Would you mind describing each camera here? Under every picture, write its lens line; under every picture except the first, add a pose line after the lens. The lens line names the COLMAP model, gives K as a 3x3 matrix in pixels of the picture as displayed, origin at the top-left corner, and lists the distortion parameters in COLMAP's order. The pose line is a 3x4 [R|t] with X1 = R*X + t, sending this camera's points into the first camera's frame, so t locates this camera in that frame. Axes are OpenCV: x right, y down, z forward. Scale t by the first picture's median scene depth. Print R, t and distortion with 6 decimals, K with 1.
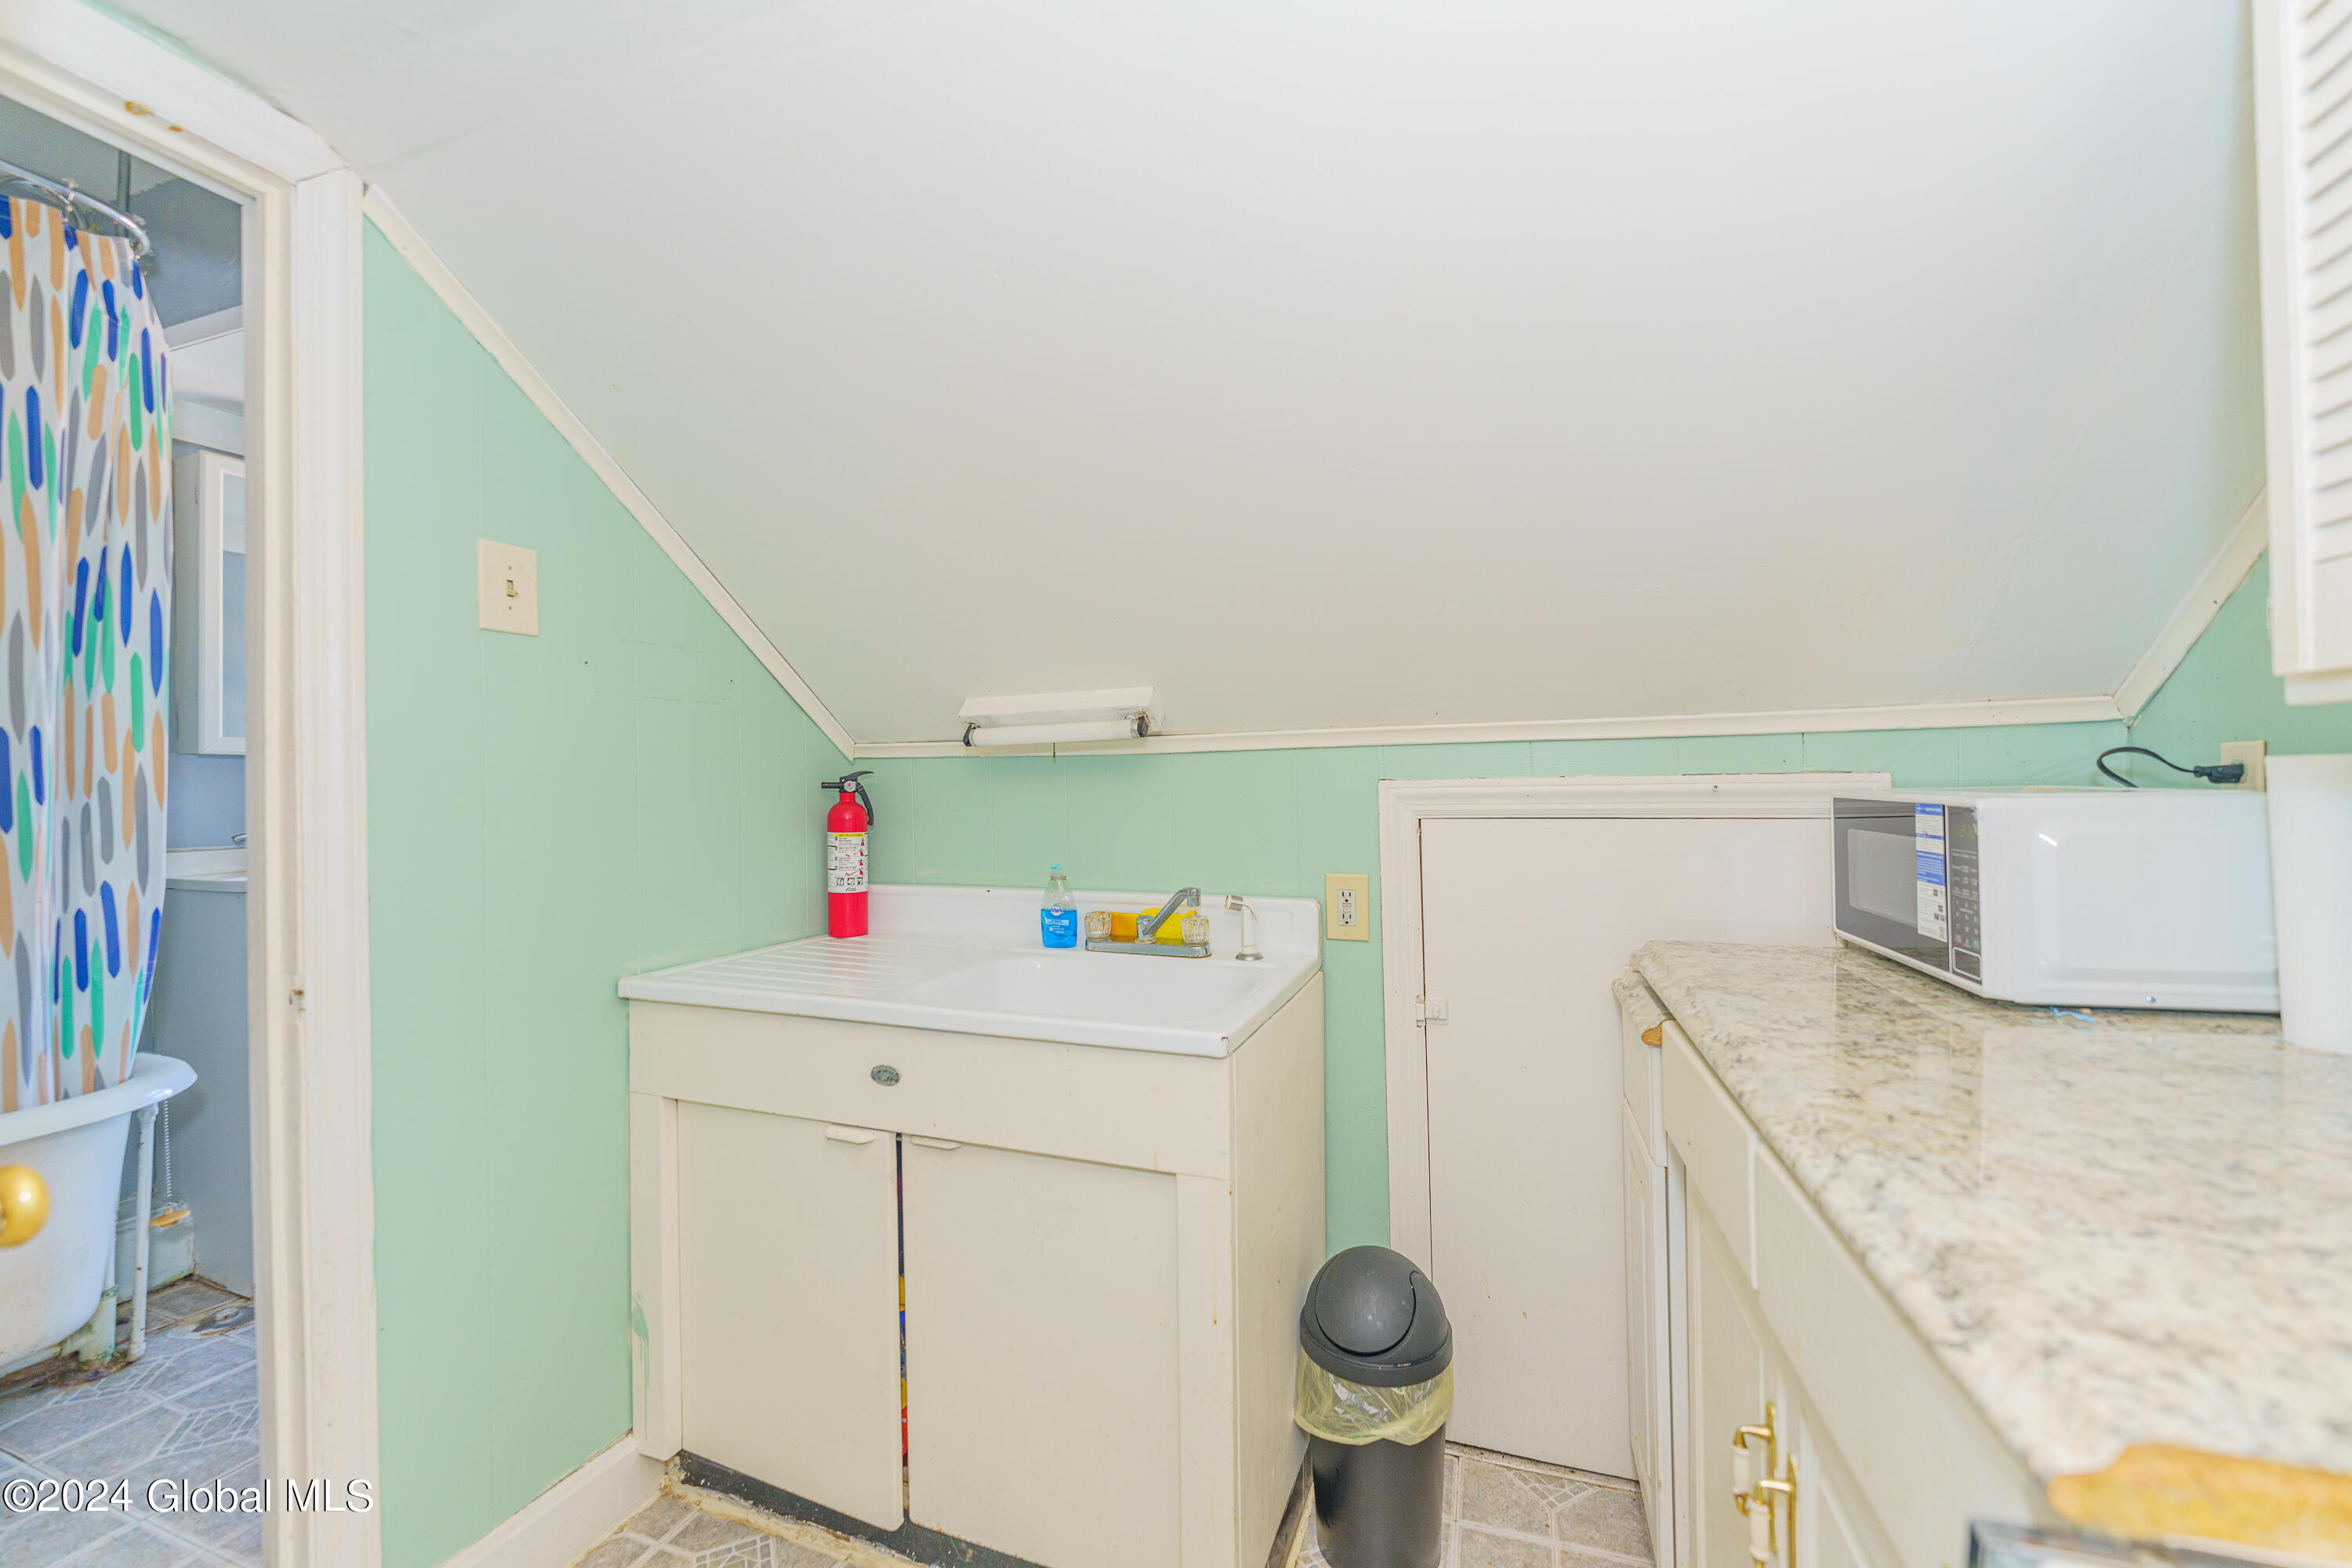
lens RADIAL K [[946.1, 0, 1166.4], [0, 946.1, 779.3], [0, 0, 1]] dist [-0.007173, 0.001621]
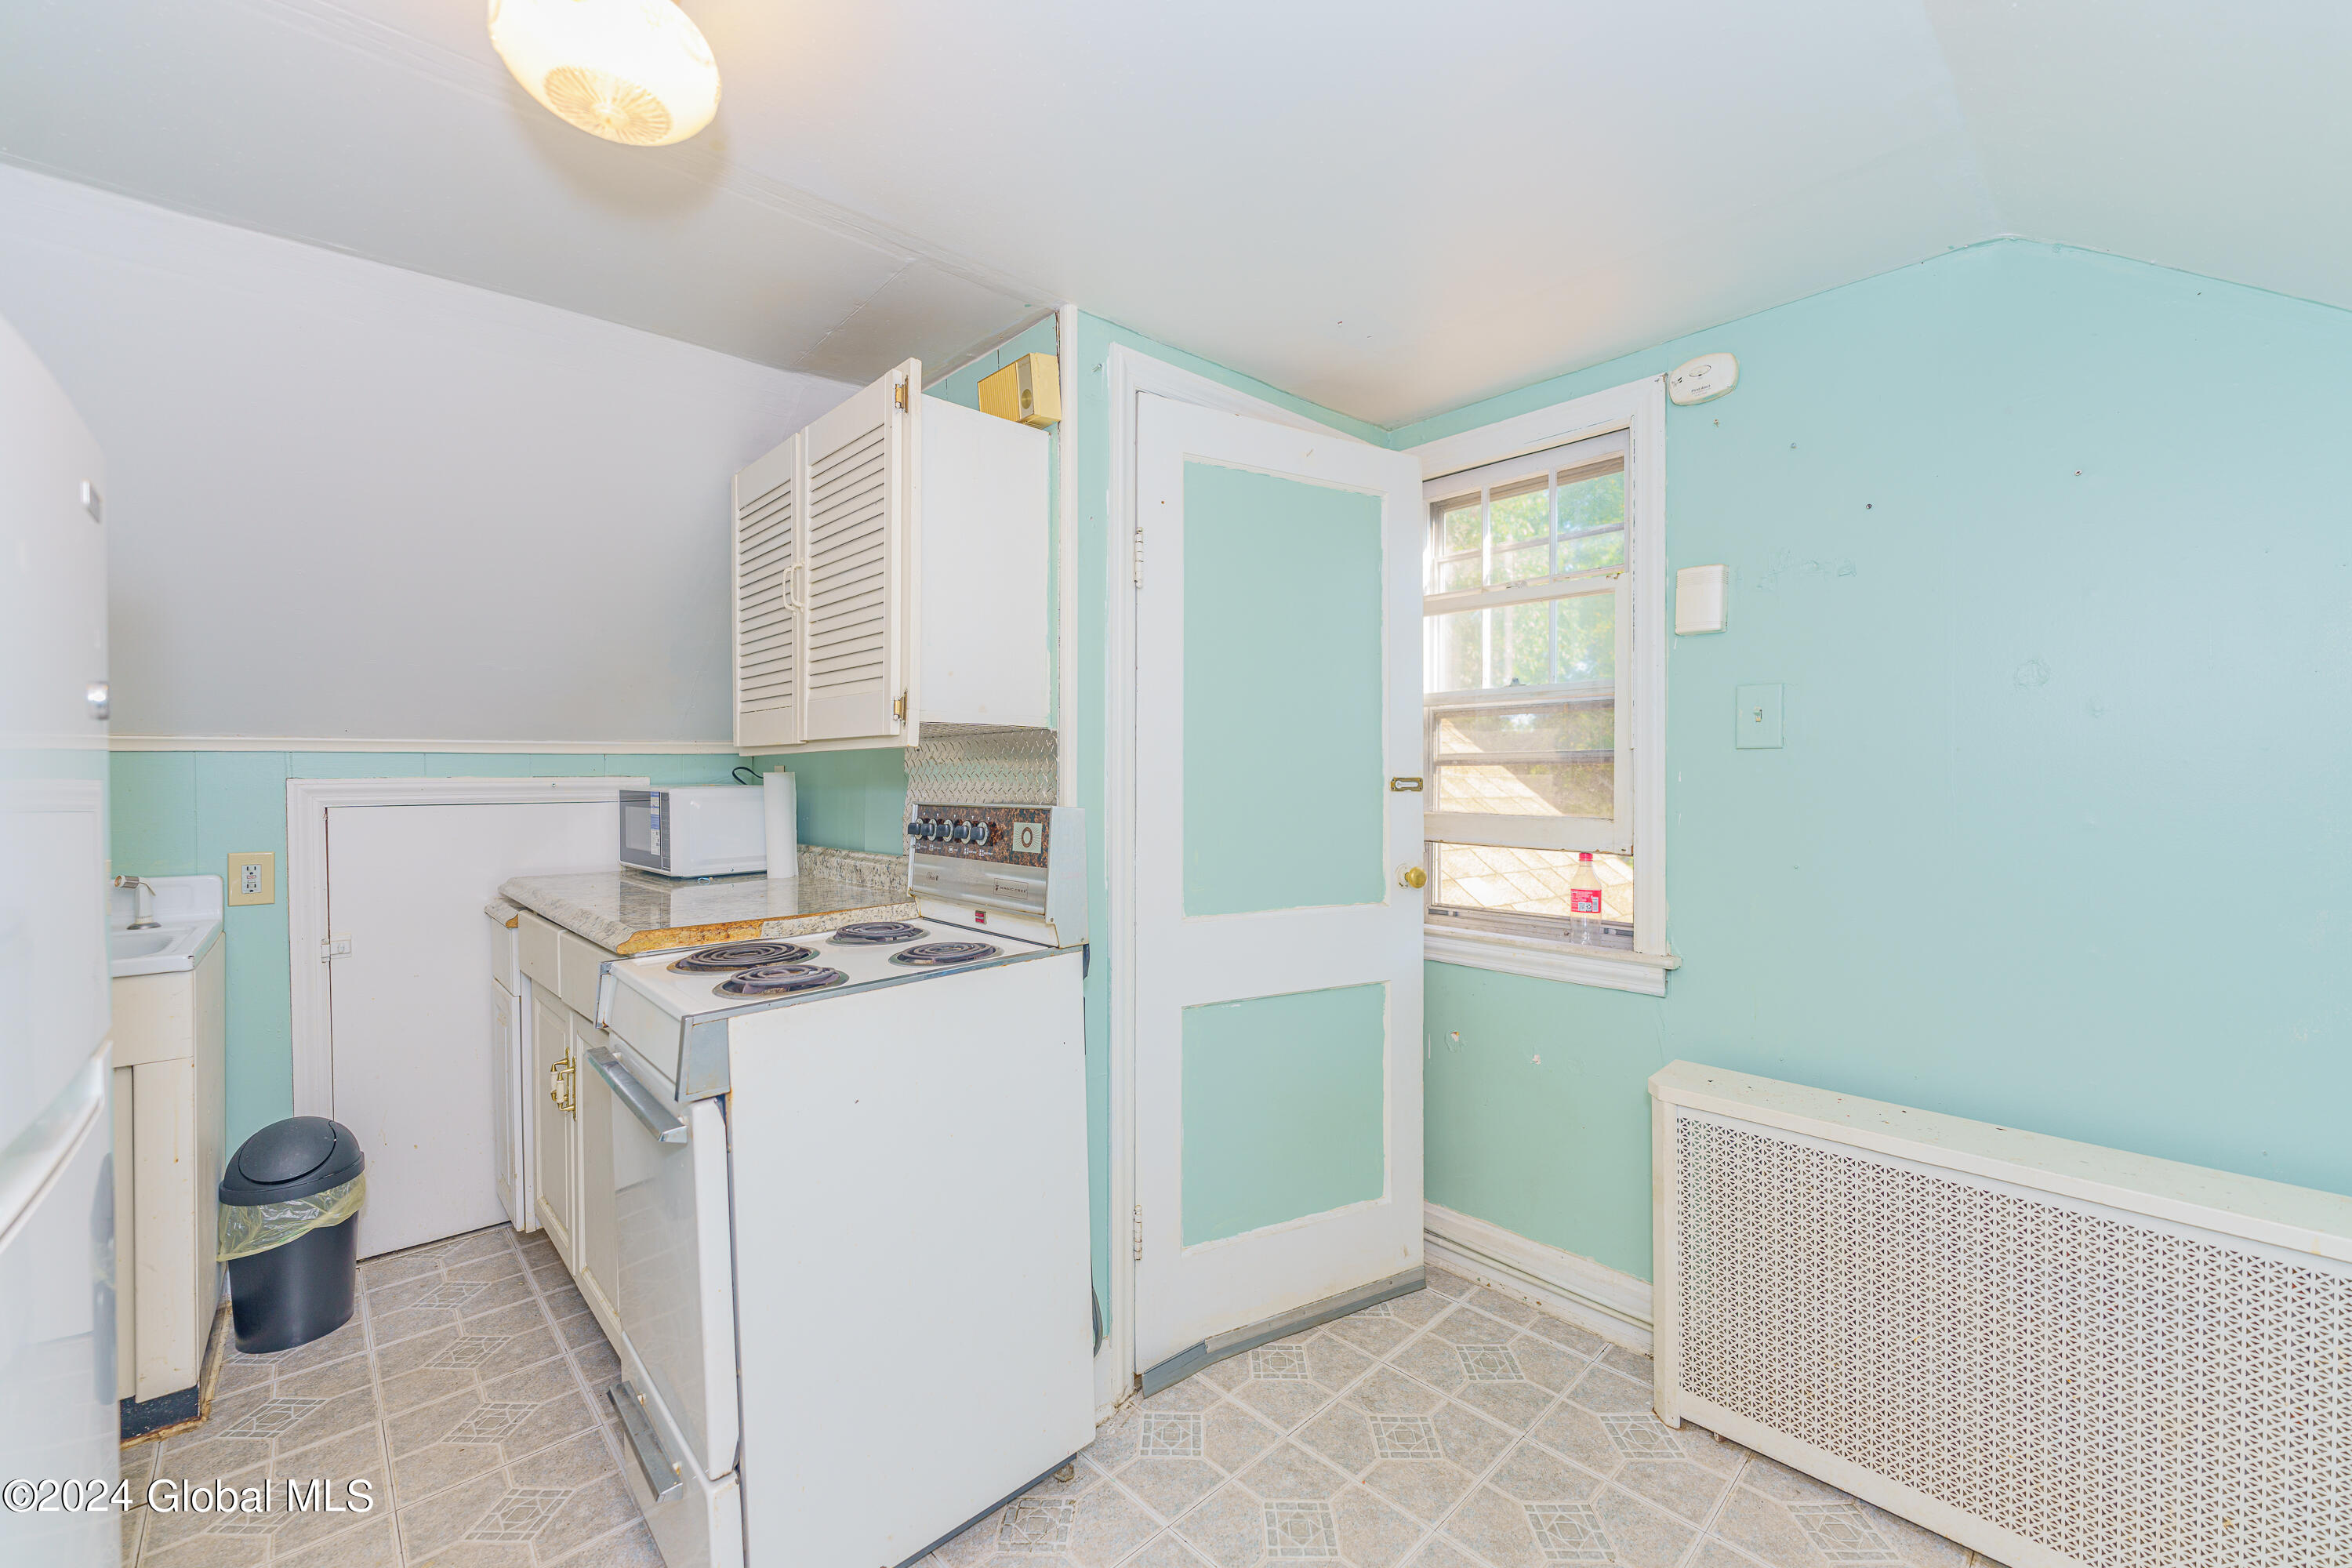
lens RADIAL K [[946.1, 0, 1173.7], [0, 946.1, 778.6], [0, 0, 1]] dist [-0.007173, 0.001621]
pose [[0.465601, 0.008470, 0.884954, -0.417527], [-0.006640, 0.999959, -0.006077, 0.001065], [-0.884970, -0.003047, 0.465639, -0.811045]]
